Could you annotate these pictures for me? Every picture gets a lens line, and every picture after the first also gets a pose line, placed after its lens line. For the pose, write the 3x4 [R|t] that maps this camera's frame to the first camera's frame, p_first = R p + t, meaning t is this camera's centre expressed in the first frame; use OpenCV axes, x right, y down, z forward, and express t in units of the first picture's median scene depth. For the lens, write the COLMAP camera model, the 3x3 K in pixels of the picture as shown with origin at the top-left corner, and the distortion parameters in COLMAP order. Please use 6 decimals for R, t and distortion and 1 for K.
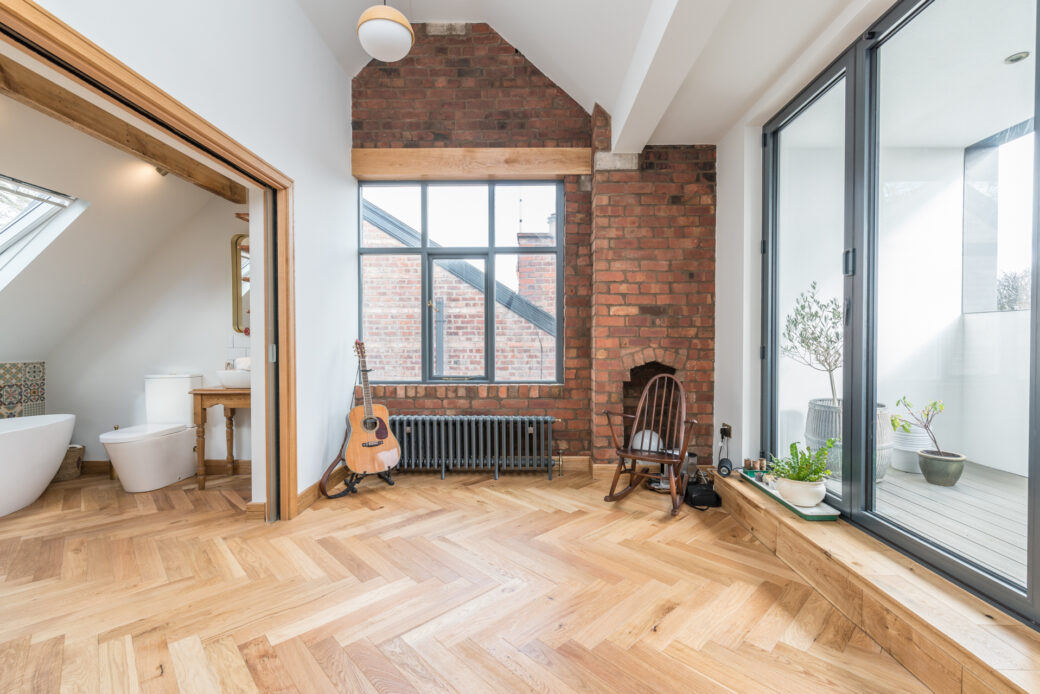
lens RADIAL K [[449.5, 0, 520.7], [0, 449.5, 348.8], [0, 0, 1]] dist [-0.001992, 0.000790]
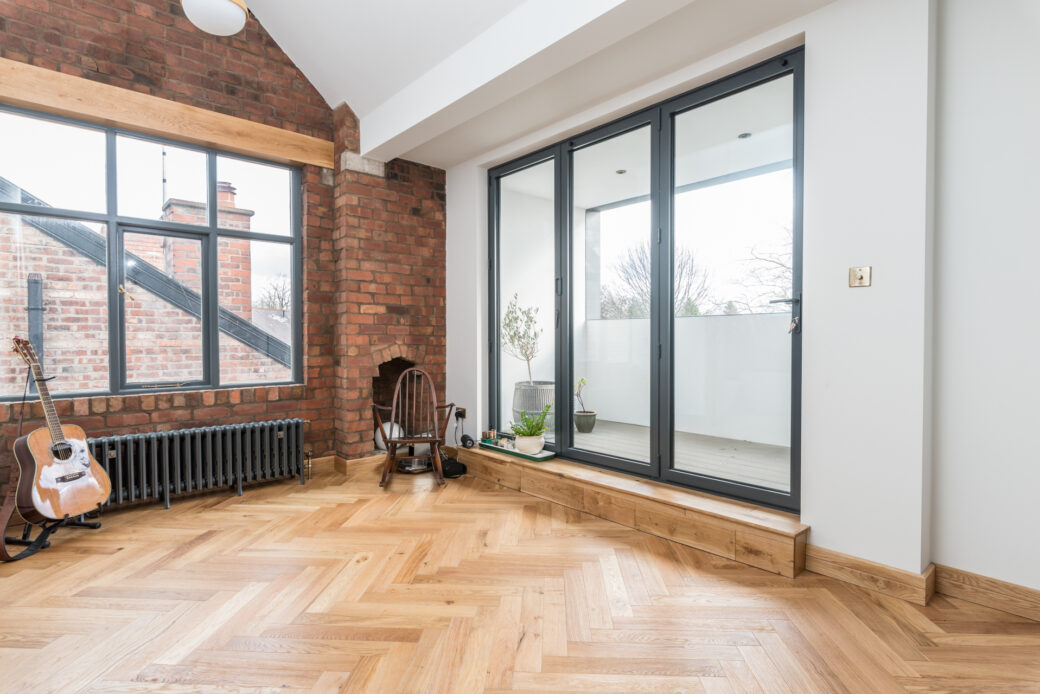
lens RADIAL K [[528.7, 0, 520.1], [0, 528.7, 347.5], [0, 0, 1]] dist [0.001041, -0.000979]
pose [[0.735269, -0.012221, 0.677665, -0.353054], [0.012571, 0.999911, 0.004393, 0.003142], [-0.677659, 0.005289, 0.735357, -0.136596]]
